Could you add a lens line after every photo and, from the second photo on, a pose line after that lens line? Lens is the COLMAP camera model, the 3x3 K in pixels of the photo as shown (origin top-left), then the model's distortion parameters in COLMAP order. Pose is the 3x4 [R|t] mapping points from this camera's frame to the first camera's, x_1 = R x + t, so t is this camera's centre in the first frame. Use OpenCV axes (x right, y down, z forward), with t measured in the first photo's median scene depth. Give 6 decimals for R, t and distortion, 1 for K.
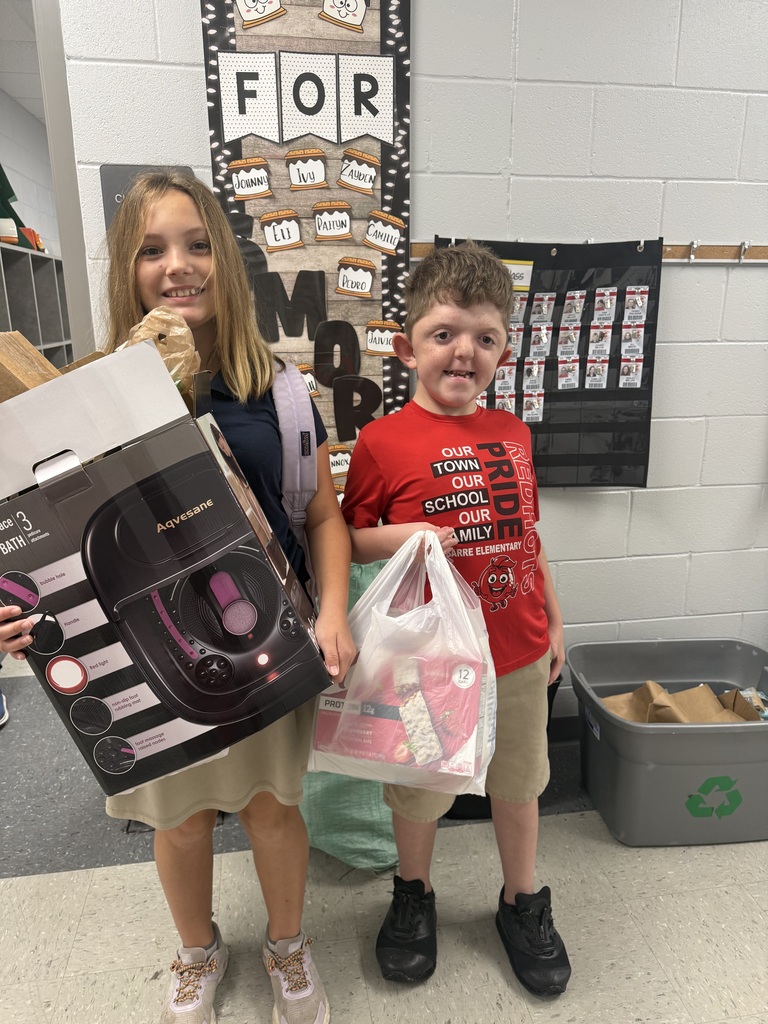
lens RADIAL K [[773.1, 0, 358.8], [0, 773.1, 536.7], [0, 0, 1]] dist [0.032860, -0.046929]
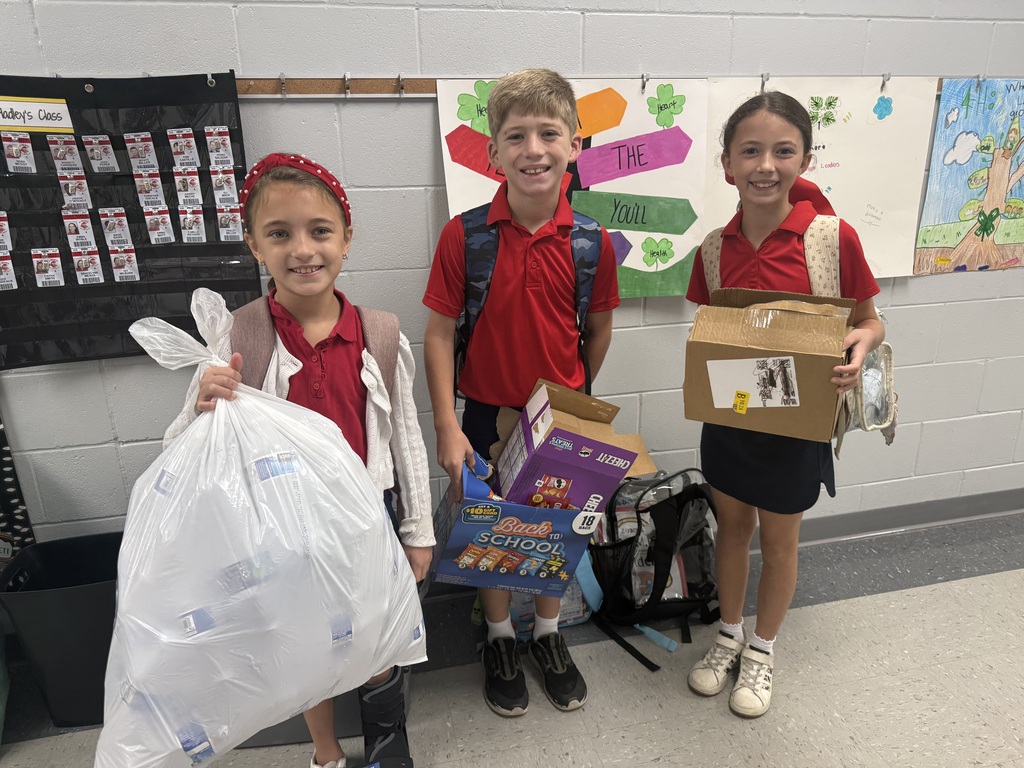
lens RADIAL K [[773.1, 0, 499.7], [0, 773.1, 409.0], [0, 0, 1]] dist [0.032860, -0.046929]
pose [[0.999297, -0.022307, 0.030123, 0.636238], [0.020883, 0.998687, 0.046781, -0.035510], [-0.031127, -0.046119, 0.998451, 0.091712]]
